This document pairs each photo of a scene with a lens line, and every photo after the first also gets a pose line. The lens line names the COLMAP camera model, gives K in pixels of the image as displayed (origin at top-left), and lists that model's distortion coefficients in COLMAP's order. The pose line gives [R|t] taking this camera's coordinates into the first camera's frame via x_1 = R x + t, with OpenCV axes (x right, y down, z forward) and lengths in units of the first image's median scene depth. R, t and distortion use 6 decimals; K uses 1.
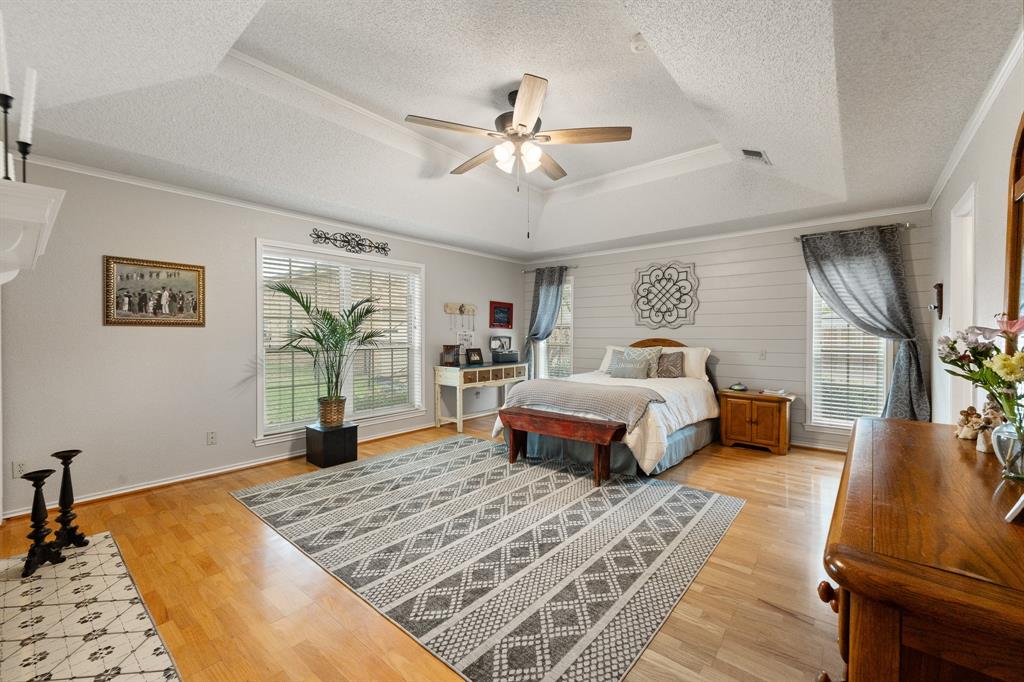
lens RADIAL K [[424.1, 0, 508.8], [0, 424.1, 337.0], [0, 0, 1]] dist [-0.004041, 0.000811]
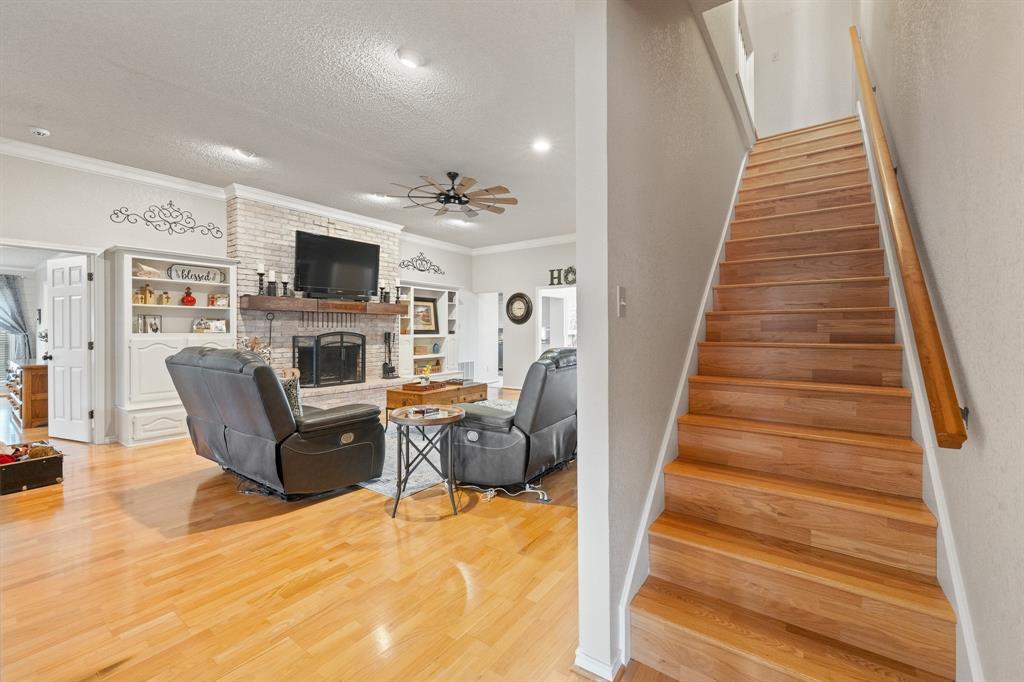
lens RADIAL K [[424.1, 0, 506.5], [0, 424.1, 334.4], [0, 0, 1]] dist [-0.004041, 0.000811]
pose [[-0.051246, -0.009865, 0.998637, -1.169700], [0.012226, 0.999870, 0.010504, 0.013649], [-0.998611, 0.012748, -0.051118, -1.179488]]
